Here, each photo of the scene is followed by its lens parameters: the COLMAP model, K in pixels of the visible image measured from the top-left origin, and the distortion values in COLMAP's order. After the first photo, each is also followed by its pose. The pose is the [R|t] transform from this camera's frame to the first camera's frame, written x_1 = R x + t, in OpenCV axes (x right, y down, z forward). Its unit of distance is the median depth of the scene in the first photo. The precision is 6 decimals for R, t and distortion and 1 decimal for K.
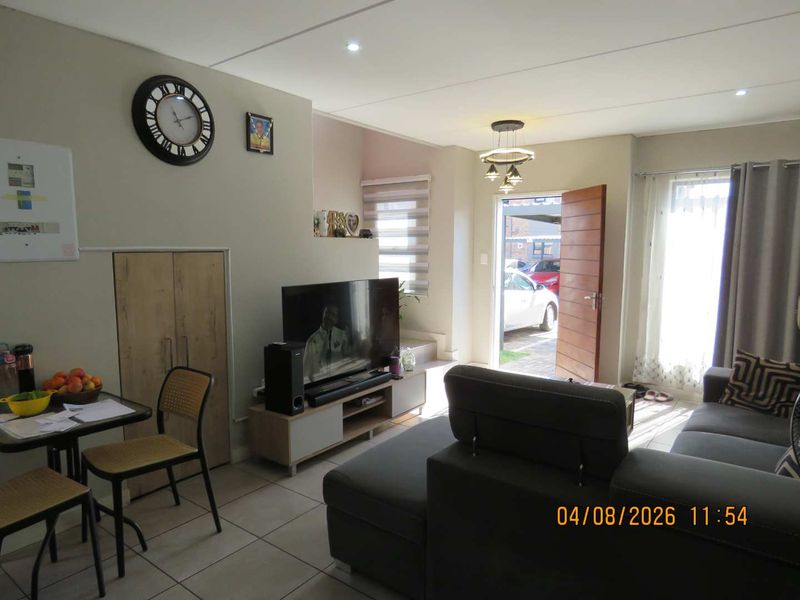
lens RADIAL K [[513.4, 0, 399.4], [0, 513.4, 300.0], [0, 0, 1]] dist [-0.008988, 0.006479]
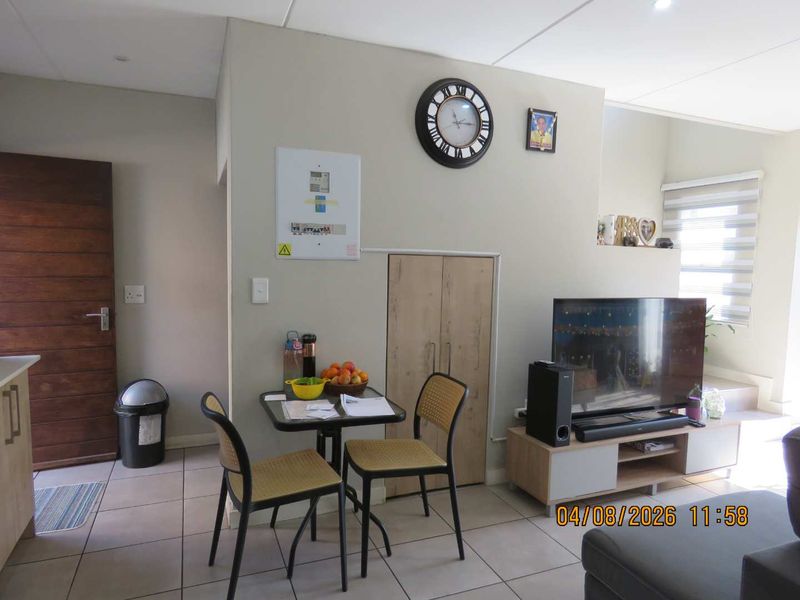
lens RADIAL K [[513.4, 0, 397.0], [0, 513.4, 299.0], [0, 0, 1]] dist [-0.008988, 0.006479]
pose [[0.855398, 0.056815, -0.514846, -0.005508], [-0.077764, 0.996787, -0.019203, 0.014409], [0.512100, 0.056462, 0.857068, 0.113245]]
